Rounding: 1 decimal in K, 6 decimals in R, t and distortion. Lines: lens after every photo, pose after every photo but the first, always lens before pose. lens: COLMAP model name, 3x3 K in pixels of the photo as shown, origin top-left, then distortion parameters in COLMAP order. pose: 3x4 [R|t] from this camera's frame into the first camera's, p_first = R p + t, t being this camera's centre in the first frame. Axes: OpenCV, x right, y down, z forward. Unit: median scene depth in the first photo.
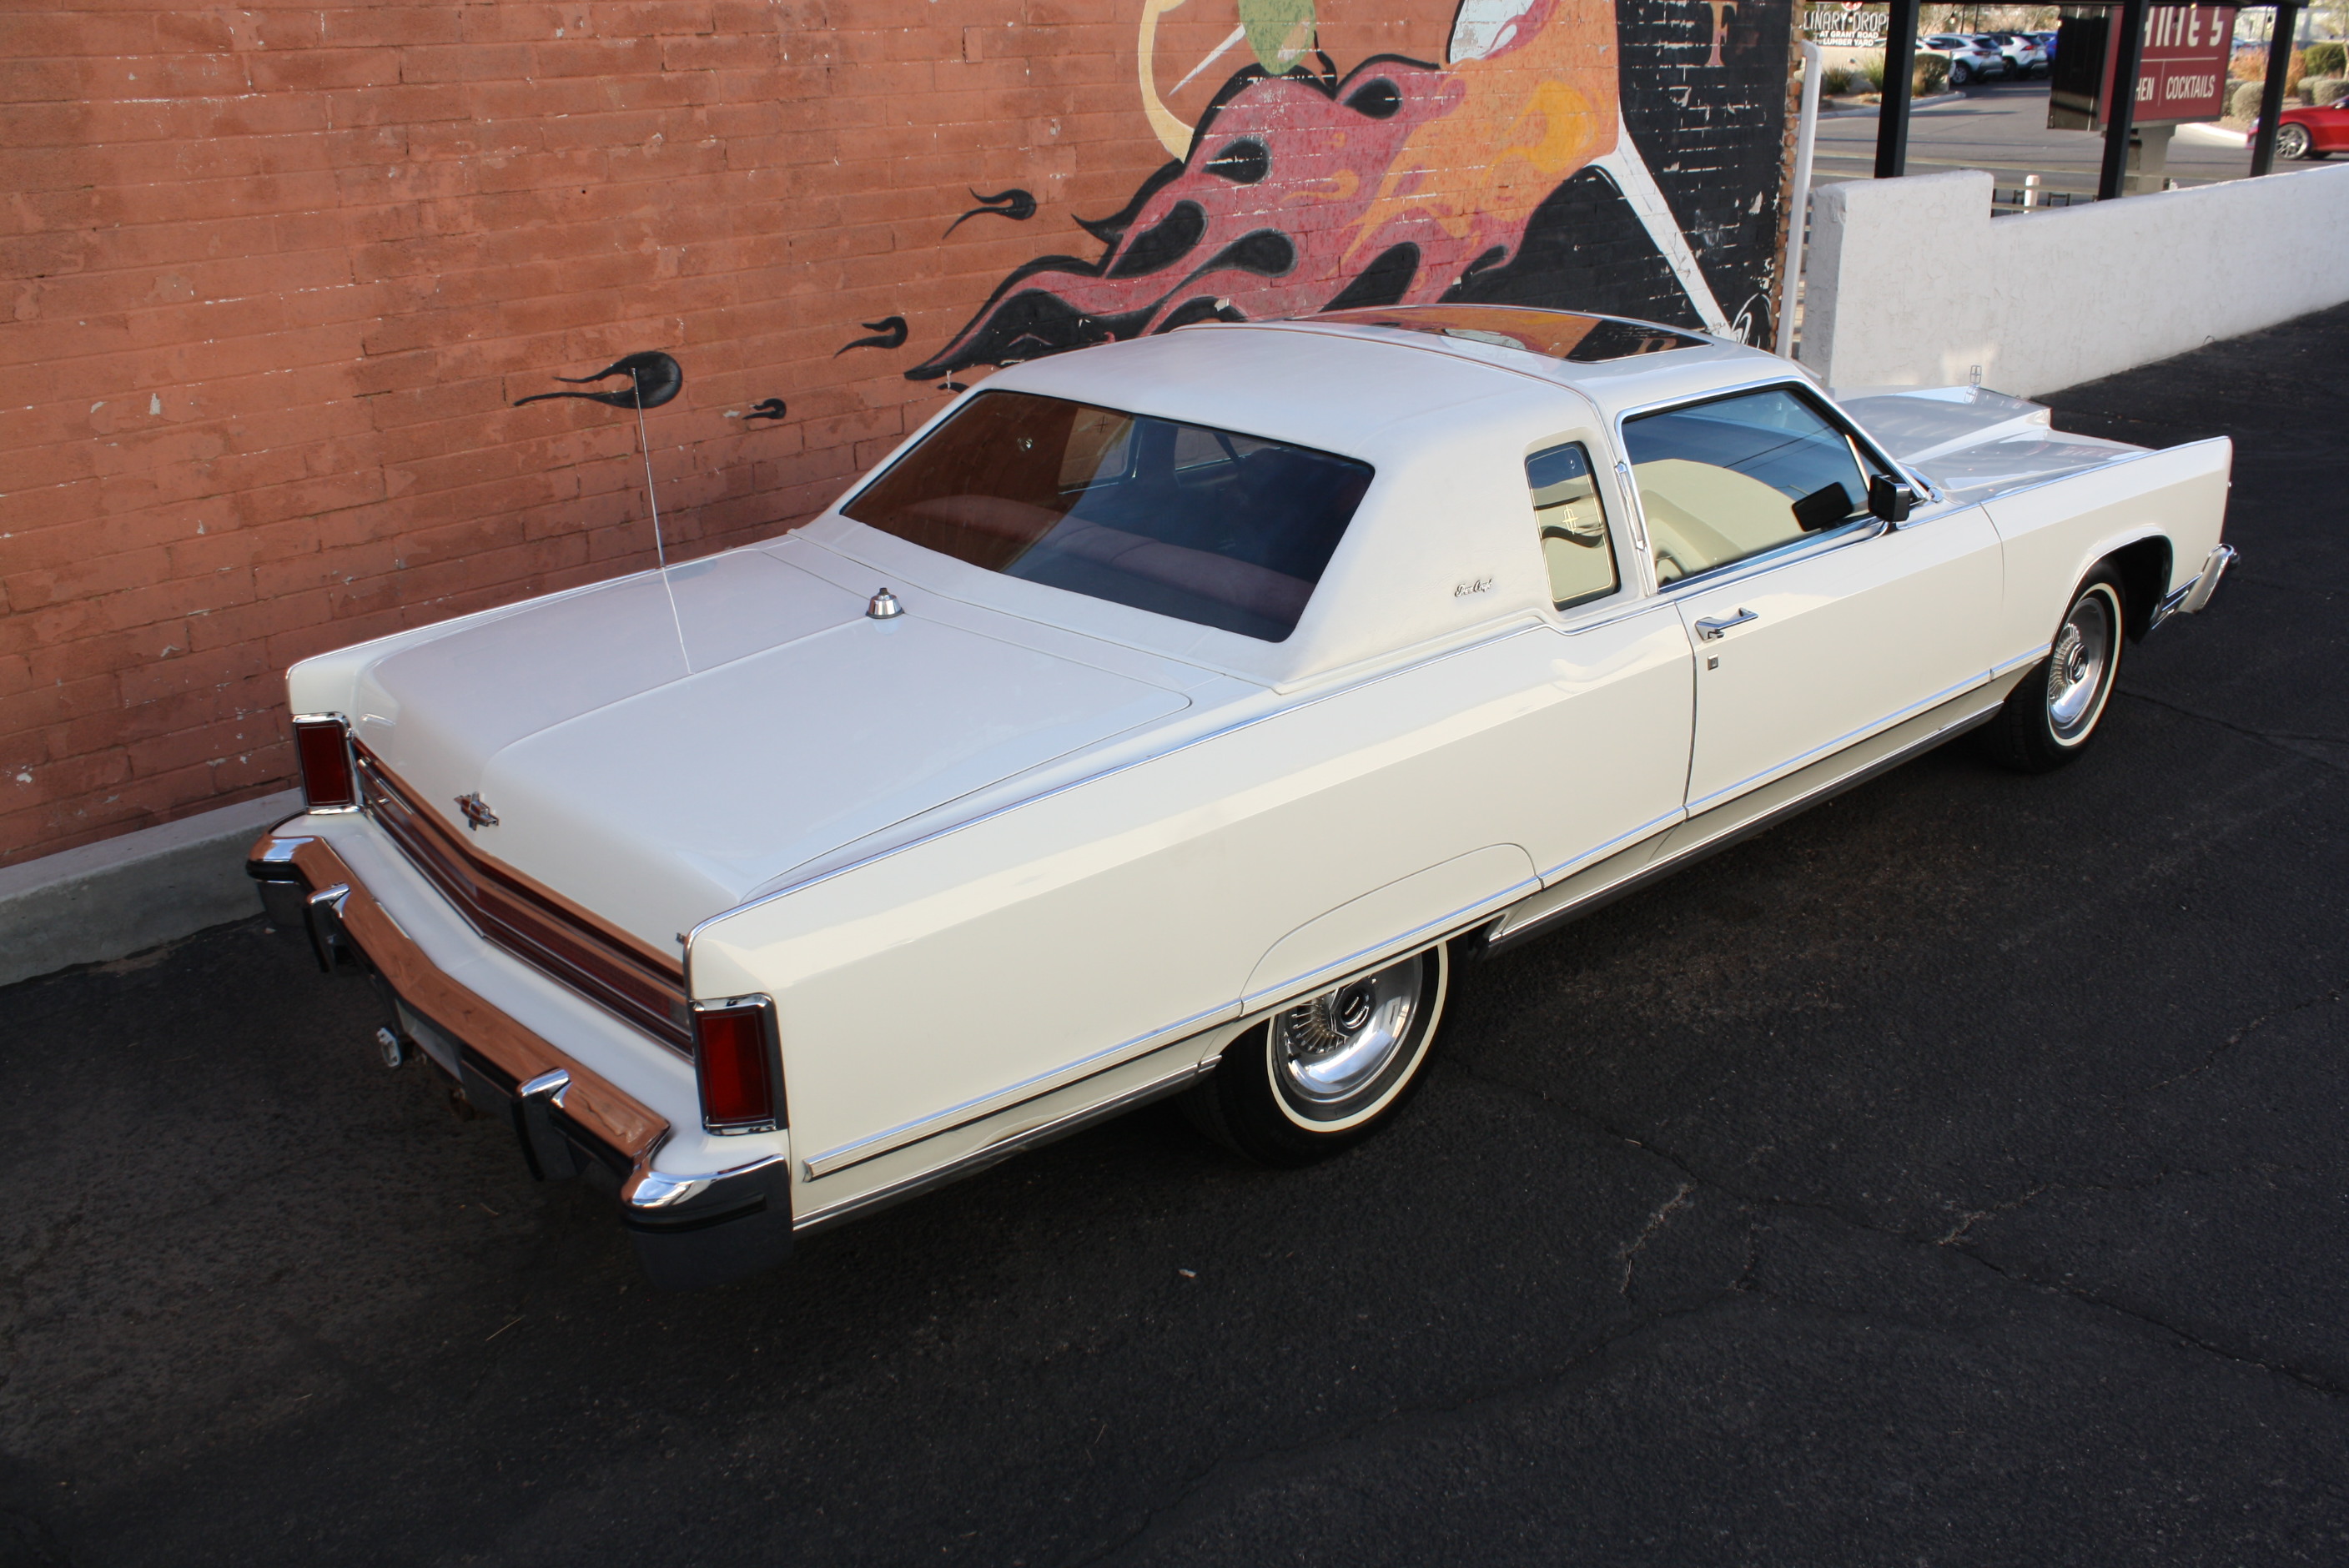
lens RADIAL K [[1990.1, 0, 1198.0], [0, 1990.1, 771.7], [0, 0, 1]] dist [-0.166747, 0.150809]
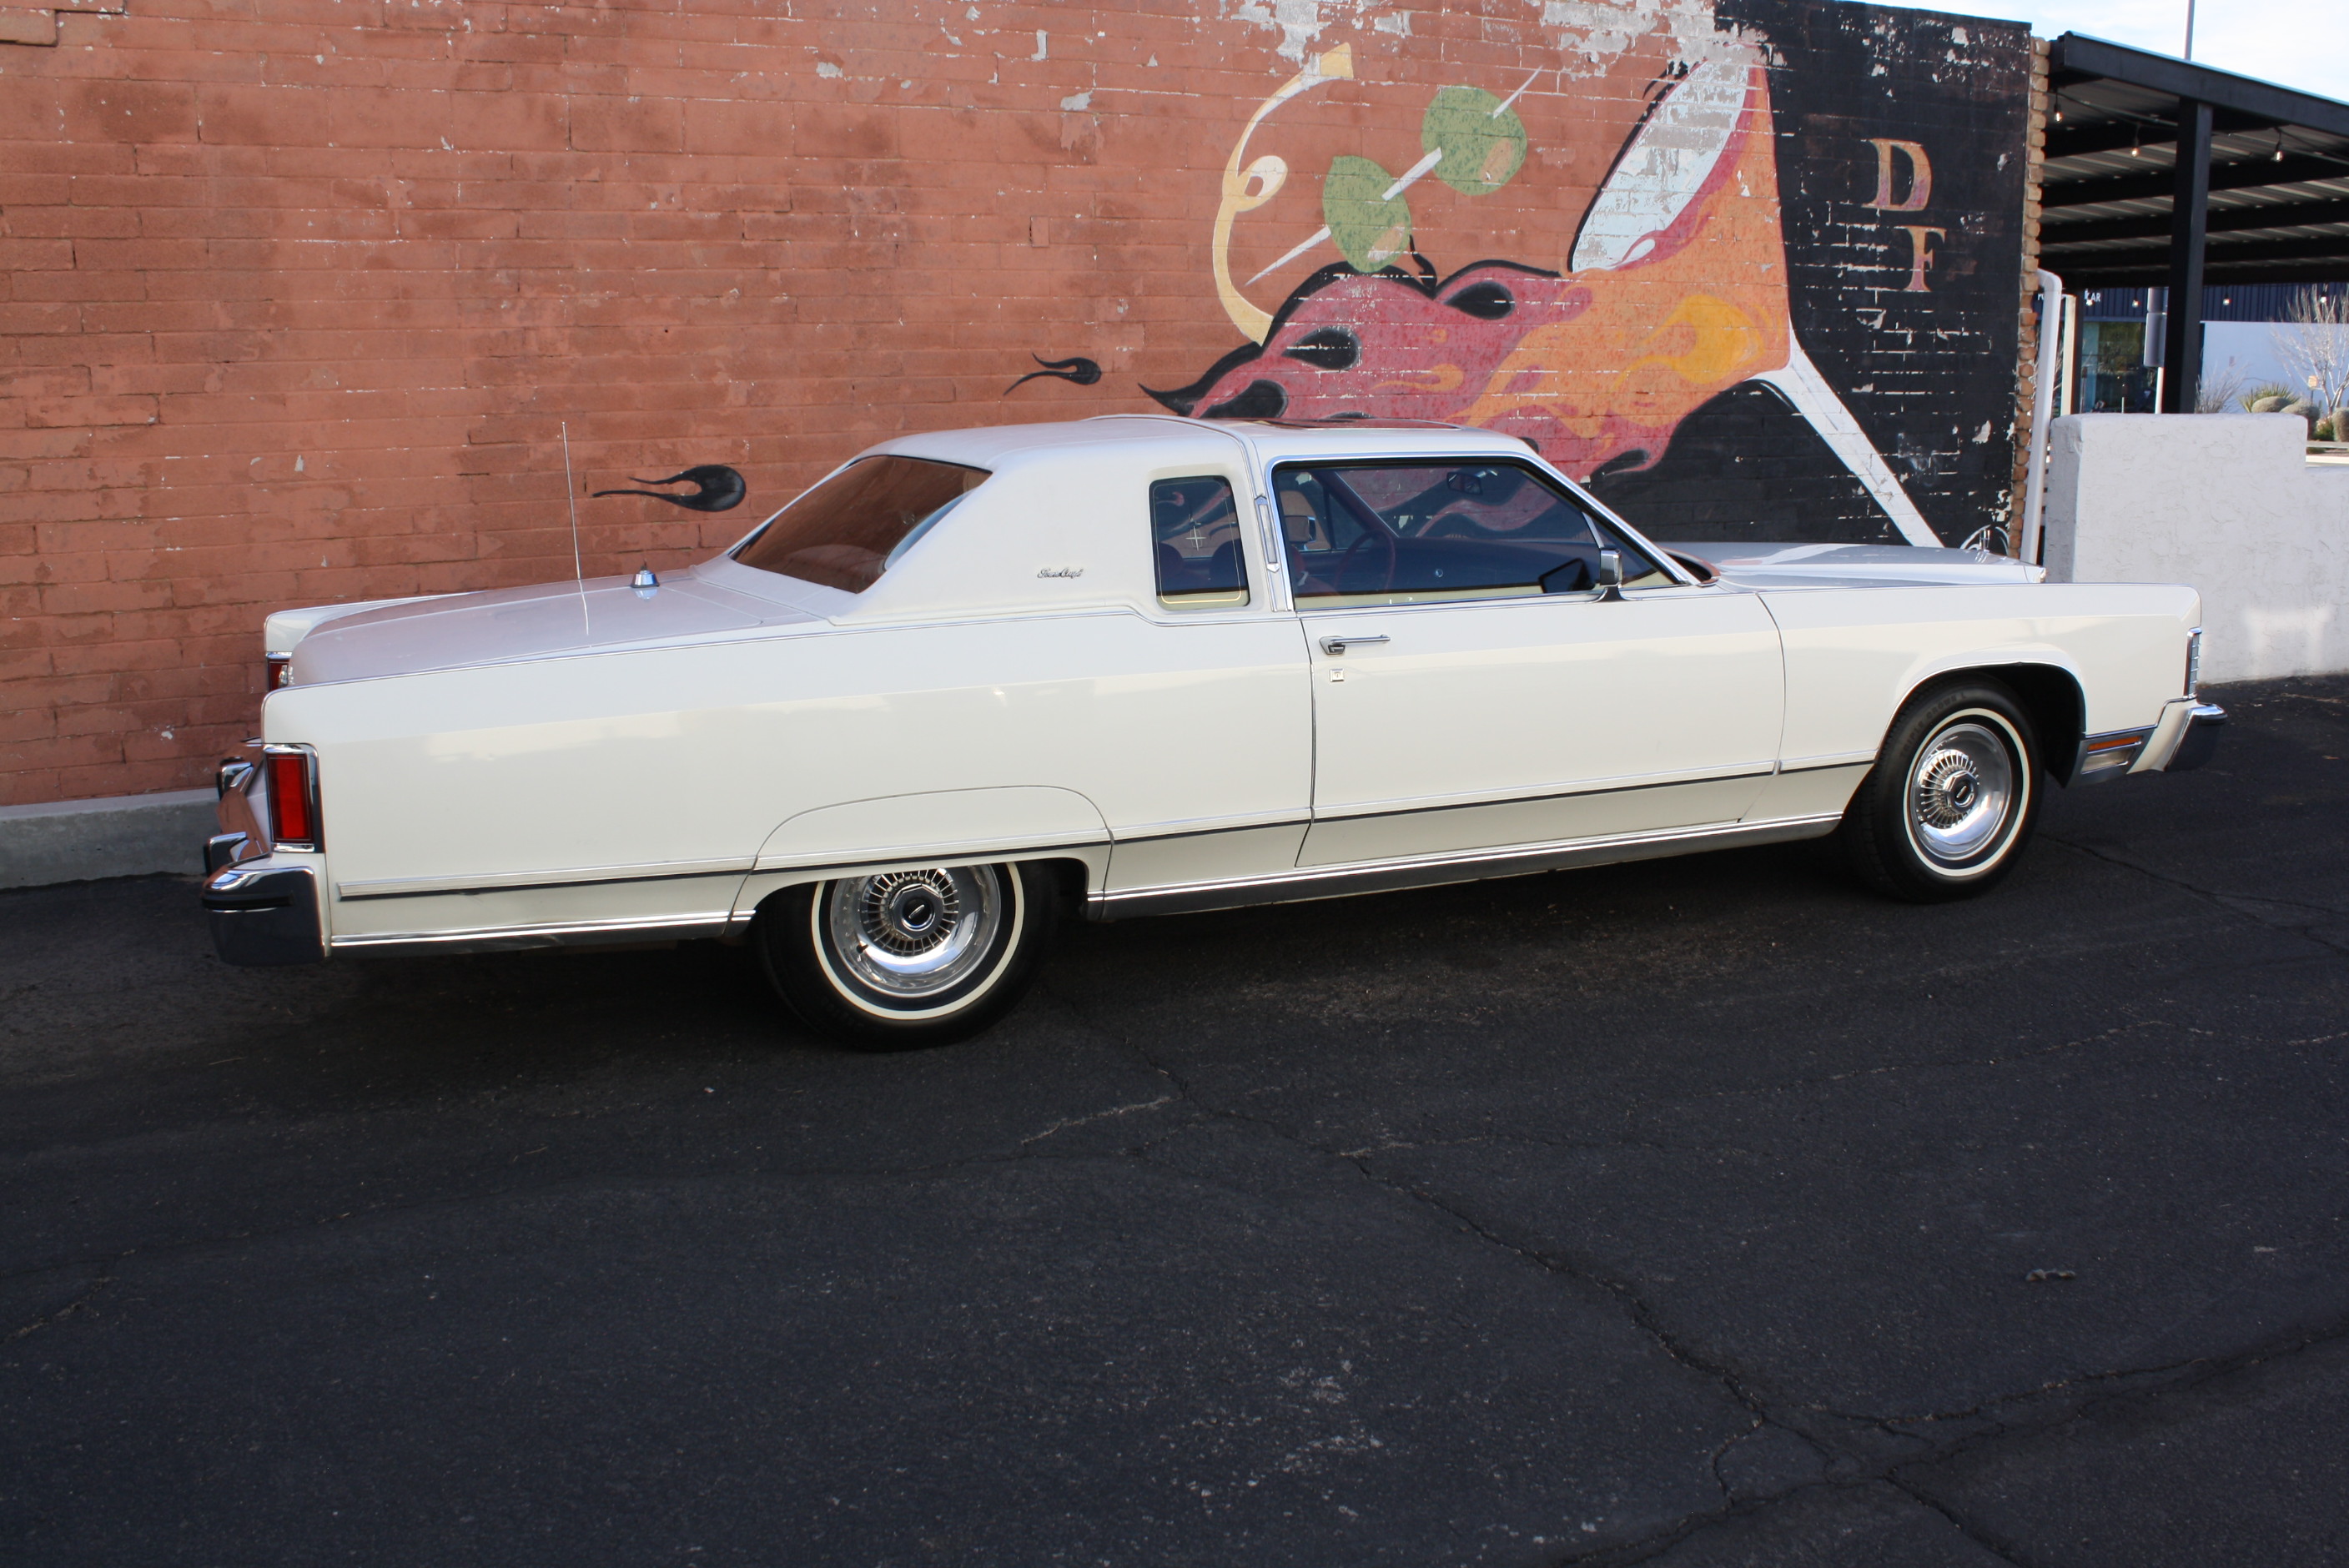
lens RADIAL K [[2102.2, 0, 1191.4], [0, 2102.2, 760.0], [0, 0, 1]] dist [-0.156890, 0.150871]
pose [[0.949361, 0.056939, -0.308984, 0.403067], [-0.112887, 0.979587, -0.166331, 0.143890], [0.293206, 0.192789, 0.936409, -0.085555]]
